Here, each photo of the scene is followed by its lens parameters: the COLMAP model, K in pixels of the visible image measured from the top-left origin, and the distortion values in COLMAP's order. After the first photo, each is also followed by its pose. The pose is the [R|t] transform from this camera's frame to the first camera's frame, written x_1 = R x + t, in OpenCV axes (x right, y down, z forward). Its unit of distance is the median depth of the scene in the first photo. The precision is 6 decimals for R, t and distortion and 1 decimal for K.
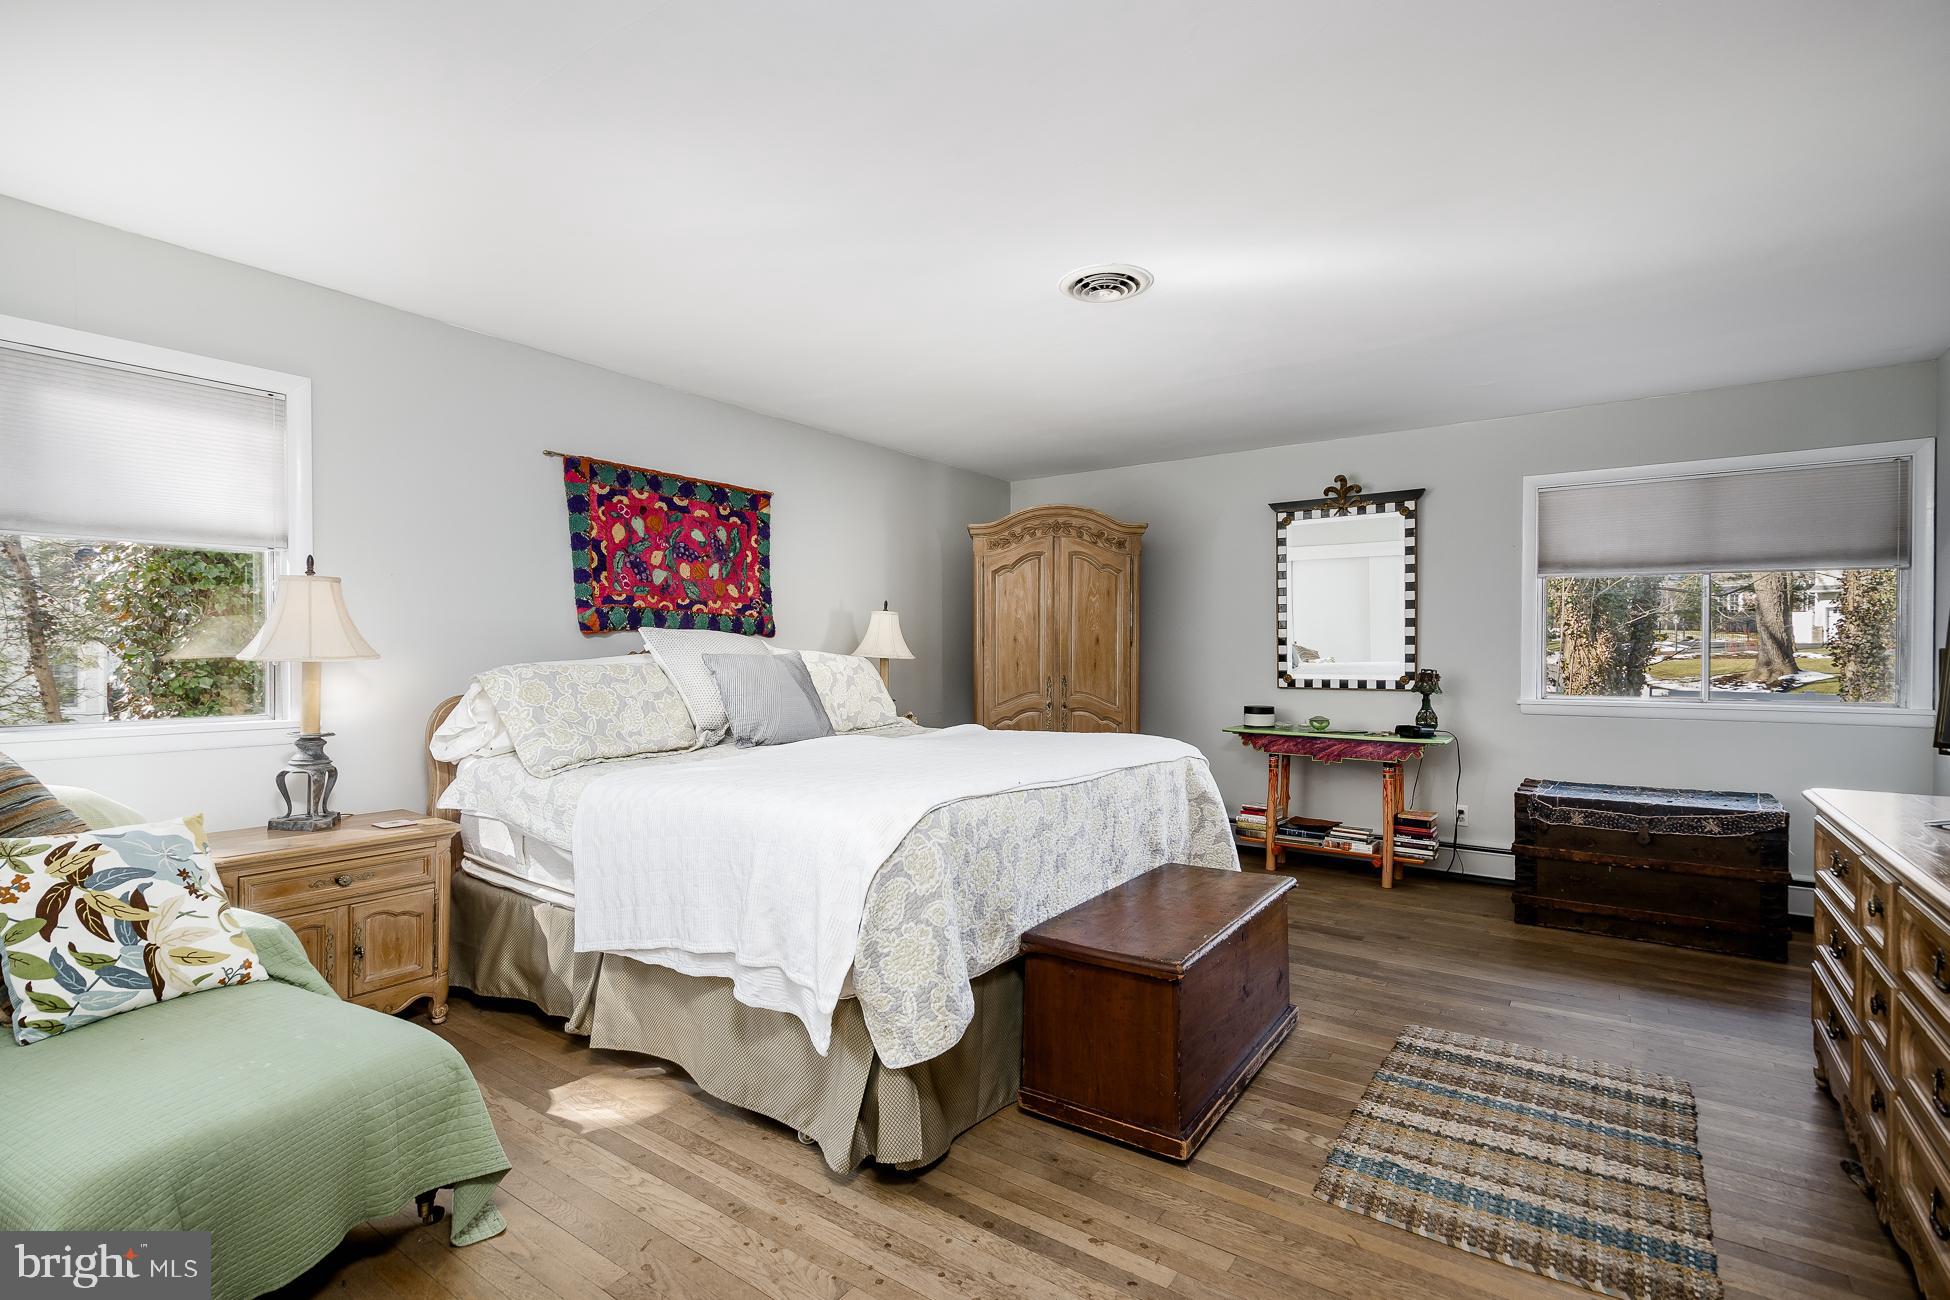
lens RADIAL K [[910.2, 0, 972.4], [0, 910.2, 647.6], [0, 0, 1]] dist [0.014320, -0.000428]
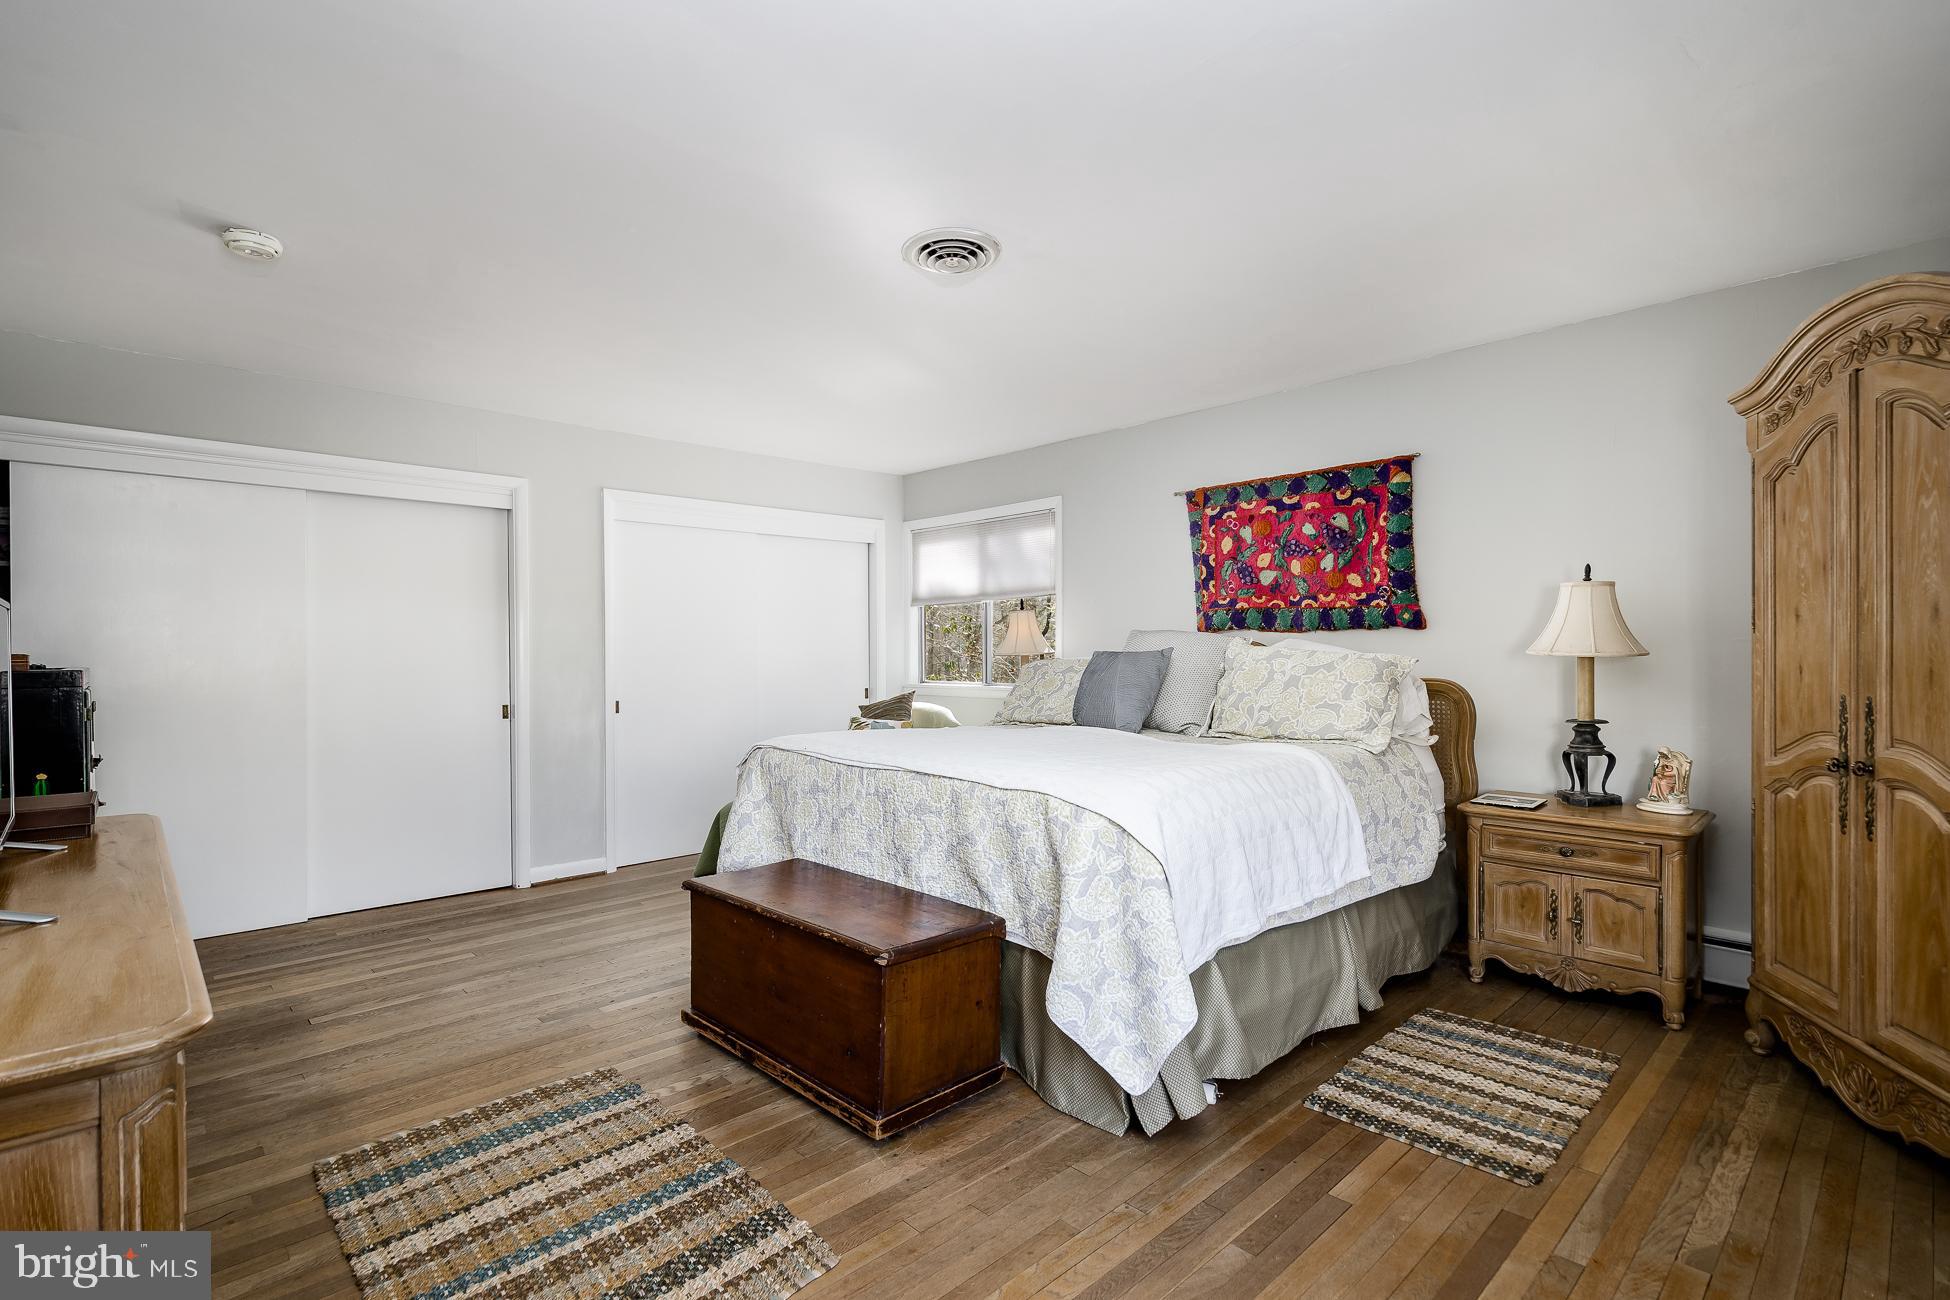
lens RADIAL K [[910.2, 0, 973.6], [0, 910.2, 659.8], [0, 0, 1]] dist [0.014320, -0.000428]
pose [[-0.192205, 0.007287, -0.981328, 0.782605], [0.011352, 0.999922, 0.005202, 0.008679], [0.981289, -0.010140, -0.192273, 0.893786]]
